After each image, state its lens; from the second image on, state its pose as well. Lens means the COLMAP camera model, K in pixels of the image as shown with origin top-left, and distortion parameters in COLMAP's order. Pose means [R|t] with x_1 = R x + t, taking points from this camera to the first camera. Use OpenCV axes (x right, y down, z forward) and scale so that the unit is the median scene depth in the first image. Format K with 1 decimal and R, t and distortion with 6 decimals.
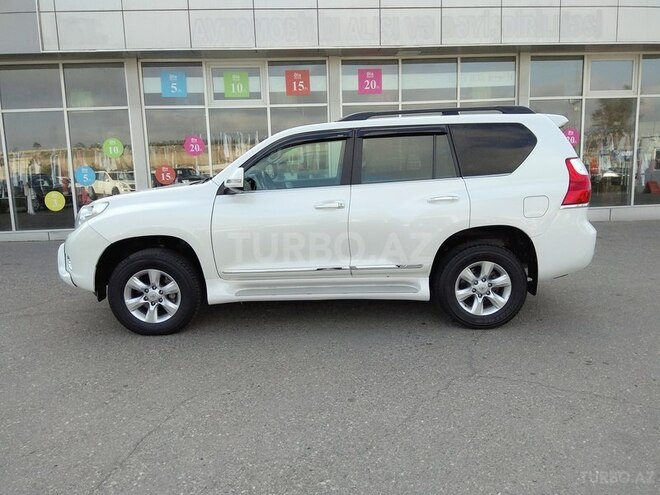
lens RADIAL K [[504.5, 0, 330.0], [0, 504.5, 247.5], [0, 0, 1]] dist [0.087170, -0.137913]
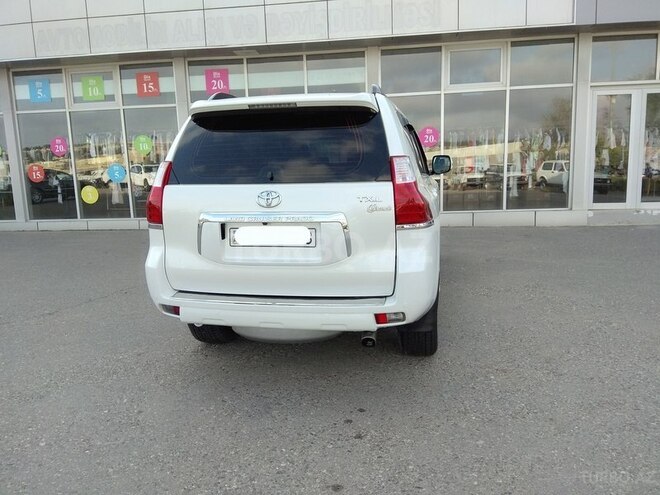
lens RADIAL K [[506.8, 0, 330.0], [0, 506.8, 247.5], [0, 0, 1]] dist [0.080687, -0.131804]
pose [[0.979431, 0.033256, -0.199019, 0.517139], [-0.029868, 0.999354, 0.020004, -0.026294], [0.199556, -0.013648, 0.979791, 0.052055]]
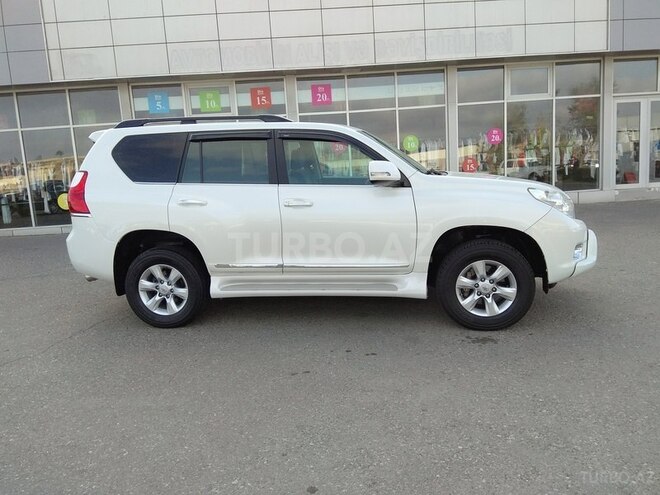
lens RADIAL K [[504.5, 0, 330.0], [0, 504.5, 247.5], [0, 0, 1]] dist [0.087170, -0.137913]
pose [[0.998977, -0.023640, -0.038552, 0.138735], [0.023835, 0.999705, 0.004593, 0.028808], [0.038432, -0.005507, 0.999246, -0.199627]]
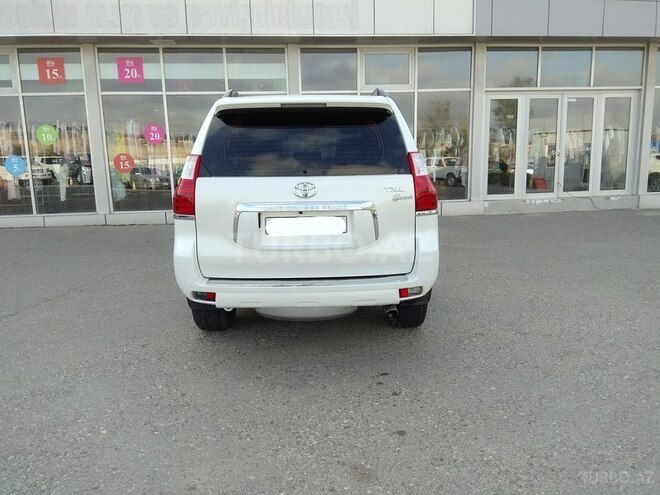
lens RADIAL K [[506.8, 0, 330.0], [0, 506.8, 247.5], [0, 0, 1]] dist [0.080687, -0.131804]
pose [[0.999513, 0.004009, 0.030956, 0.434424], [-0.004859, 0.999612, 0.027432, -0.020093], [-0.030834, -0.027569, 0.999144, 0.010415]]
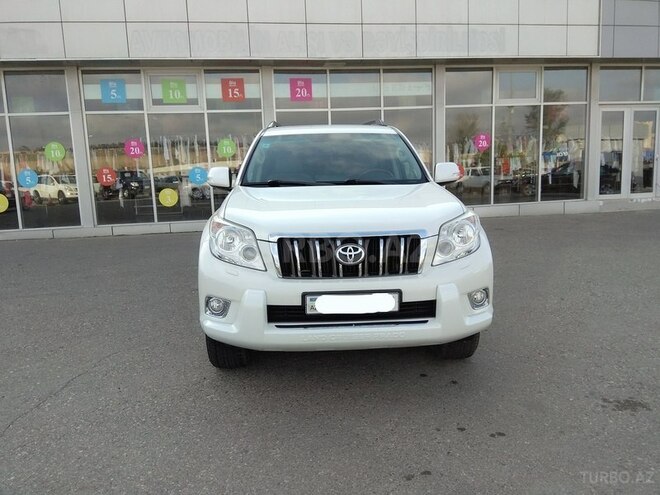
lens RADIAL K [[506.8, 0, 330.0], [0, 506.8, 247.5], [0, 0, 1]] dist [0.080687, -0.131804]
pose [[0.996467, -0.018475, 0.081932, 0.045868], [0.018909, 0.999811, -0.004516, 0.016290], [-0.081833, 0.006050, 0.996628, -0.087714]]
